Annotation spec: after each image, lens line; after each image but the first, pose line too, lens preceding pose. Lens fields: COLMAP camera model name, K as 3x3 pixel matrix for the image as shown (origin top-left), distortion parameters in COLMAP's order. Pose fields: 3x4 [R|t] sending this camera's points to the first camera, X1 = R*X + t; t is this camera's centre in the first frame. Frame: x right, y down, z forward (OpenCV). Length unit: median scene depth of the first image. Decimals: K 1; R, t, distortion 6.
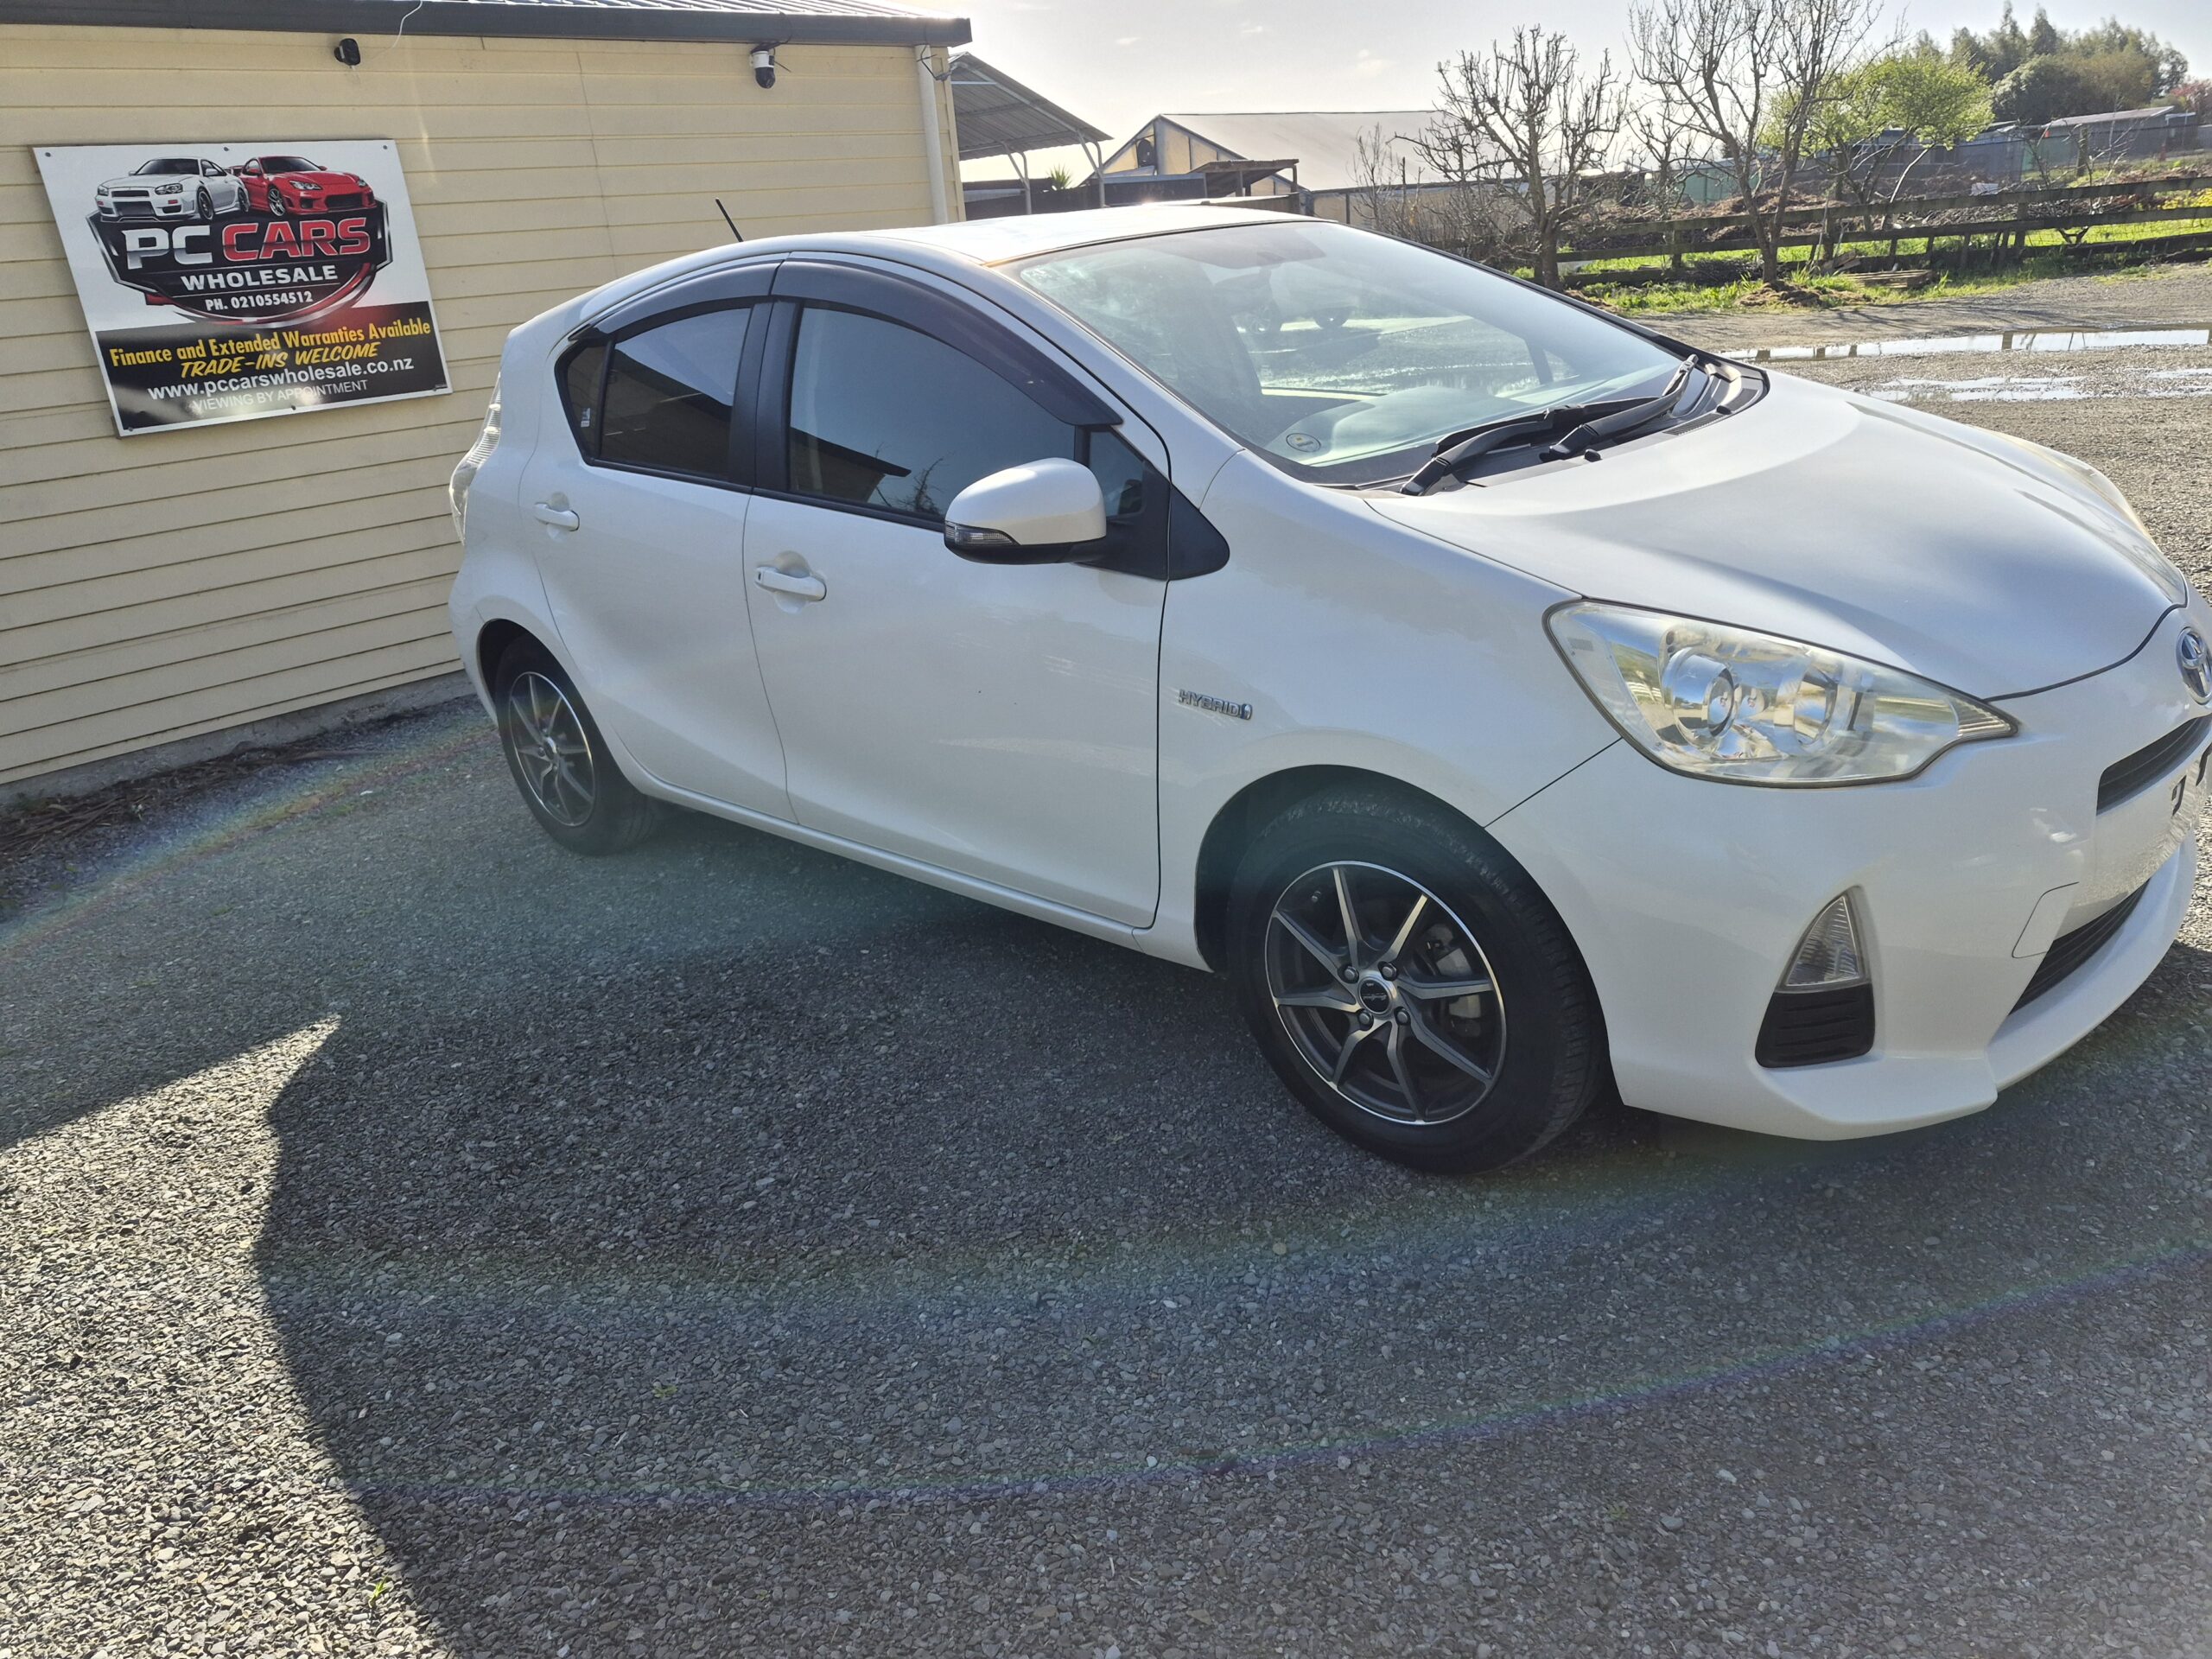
lens RADIAL K [[1512.1, 0, 1106.0], [0, 1512.1, 829.5], [0, 0, 1]] dist [0.038844, -0.031520]
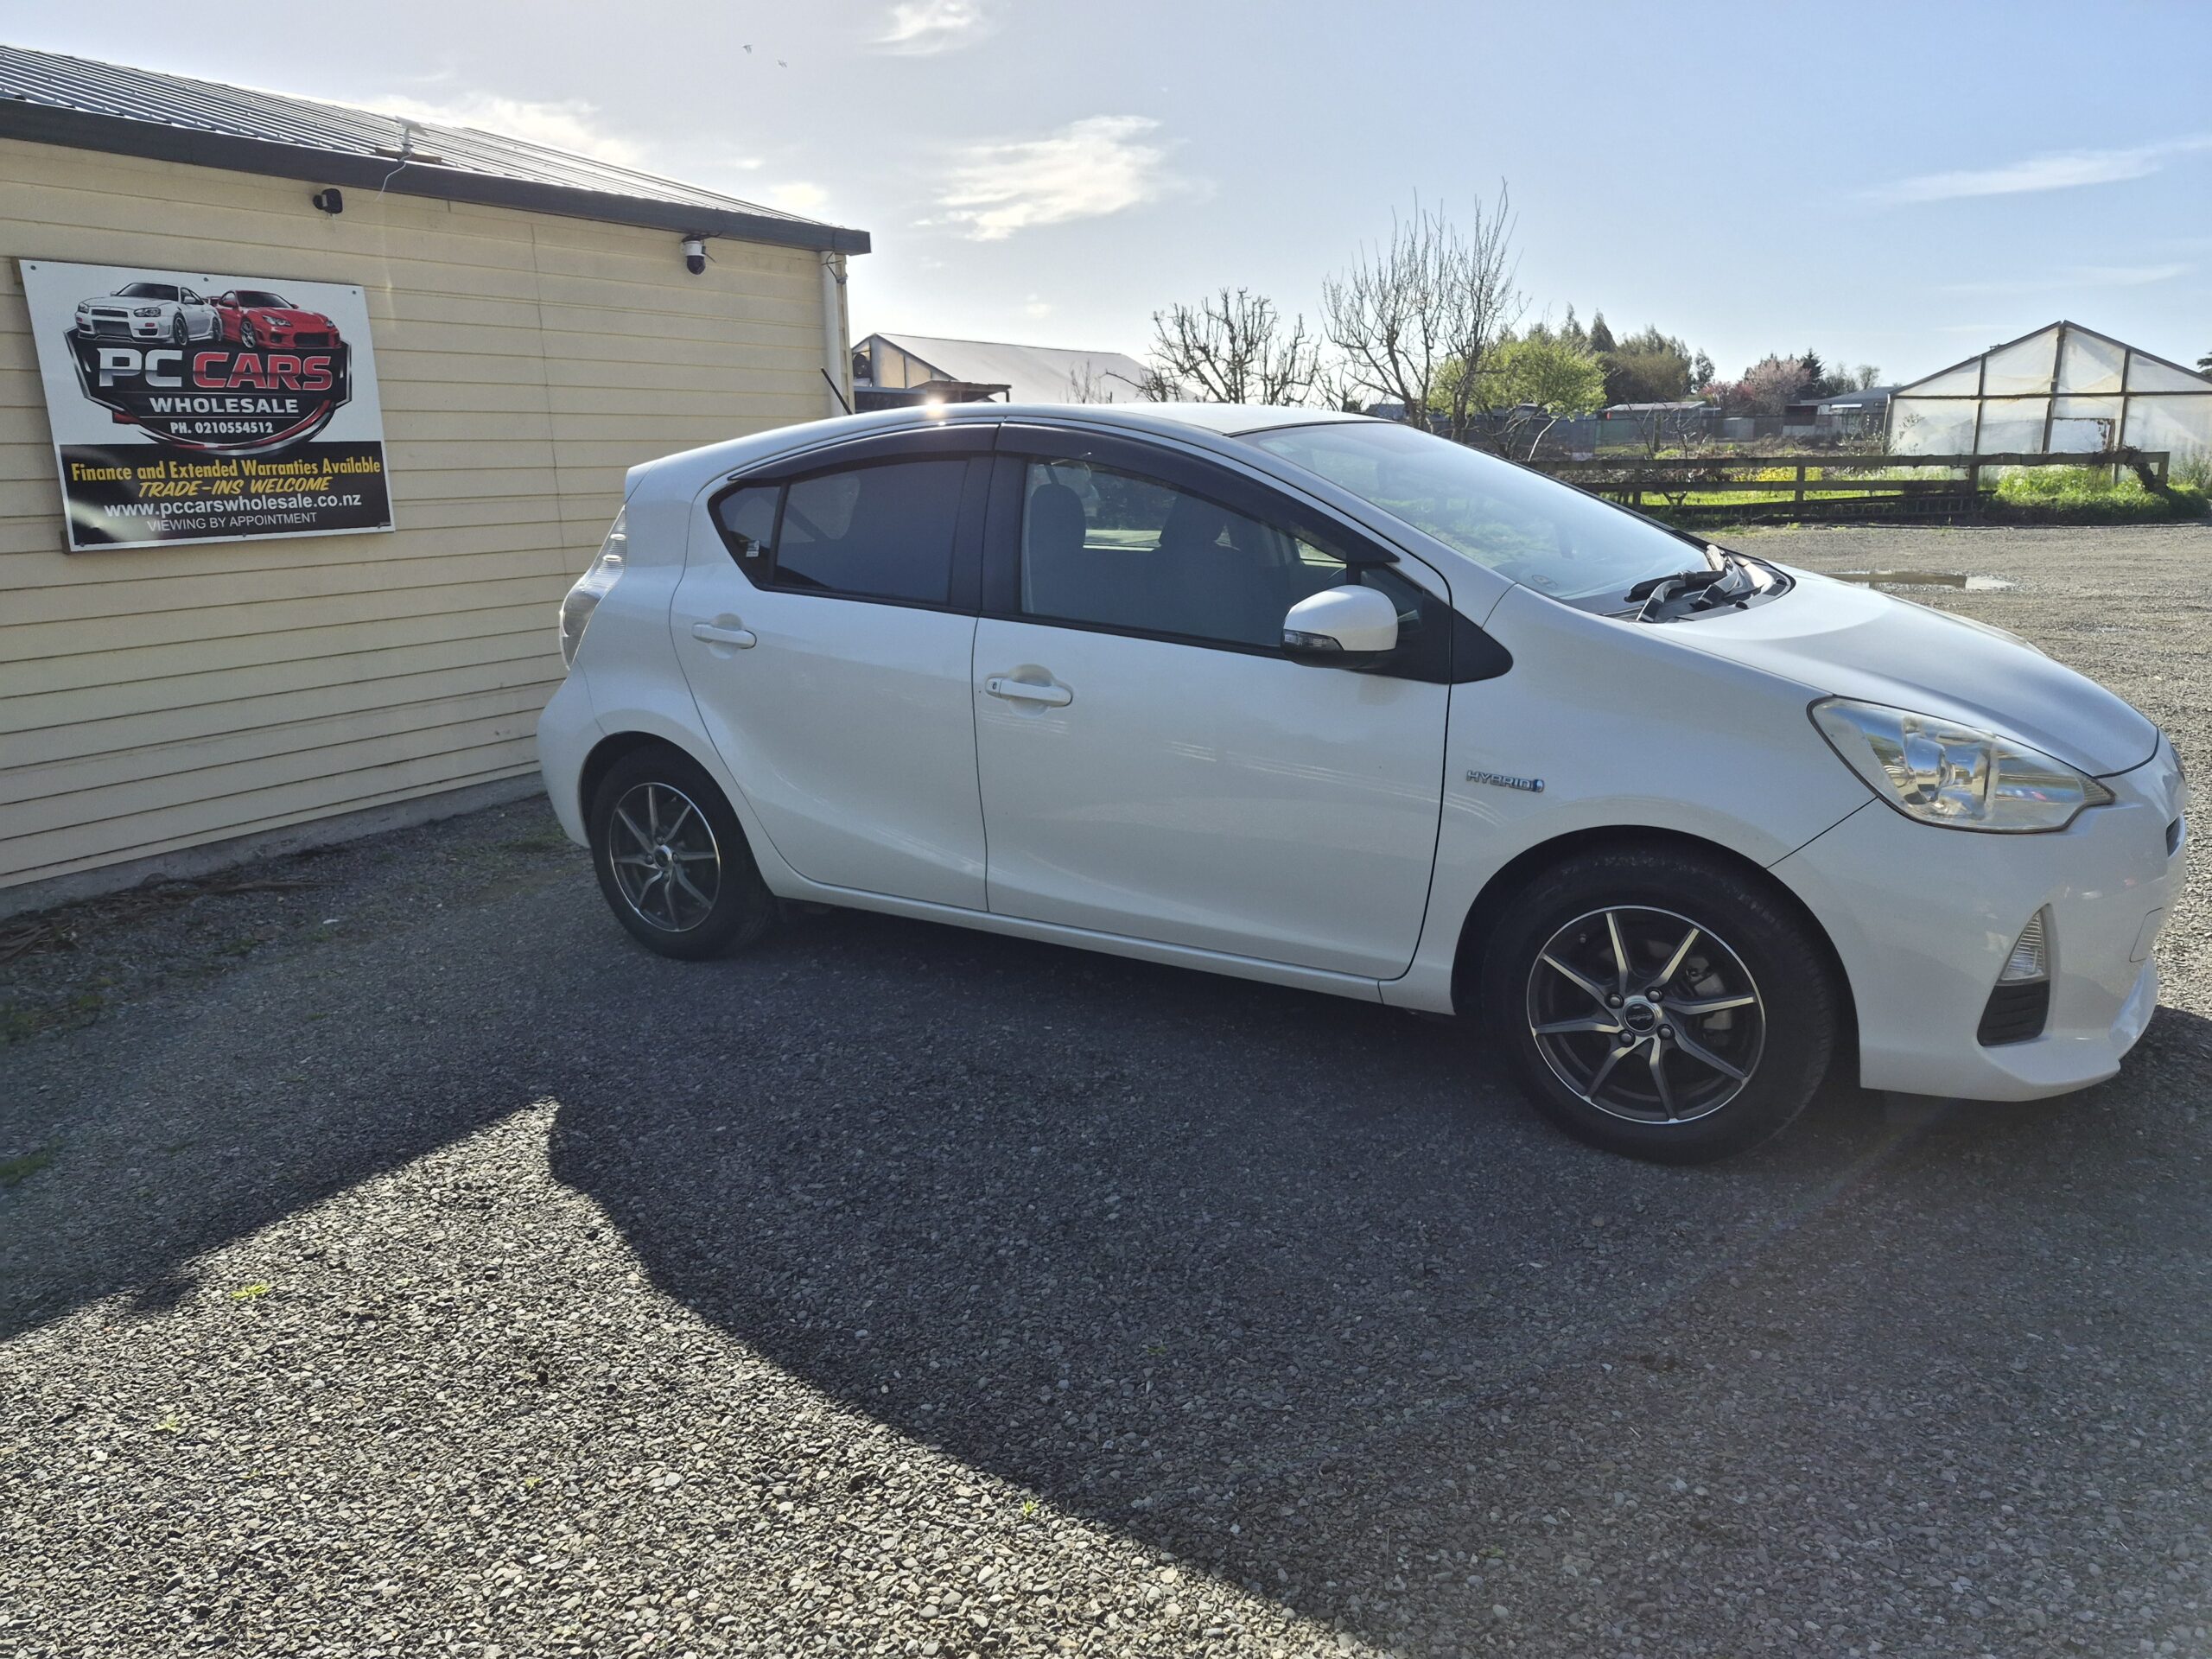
lens RADIAL K [[1495.5, 0, 1109.9], [0, 1495.5, 836.5], [0, 0, 1]] dist [0.066263, -0.058700]
pose [[0.976010, 0.015466, 0.217174, -0.210096], [0.011168, 0.992605, -0.120877, 0.044209], [-0.217437, 0.120403, 0.968620, -0.049767]]
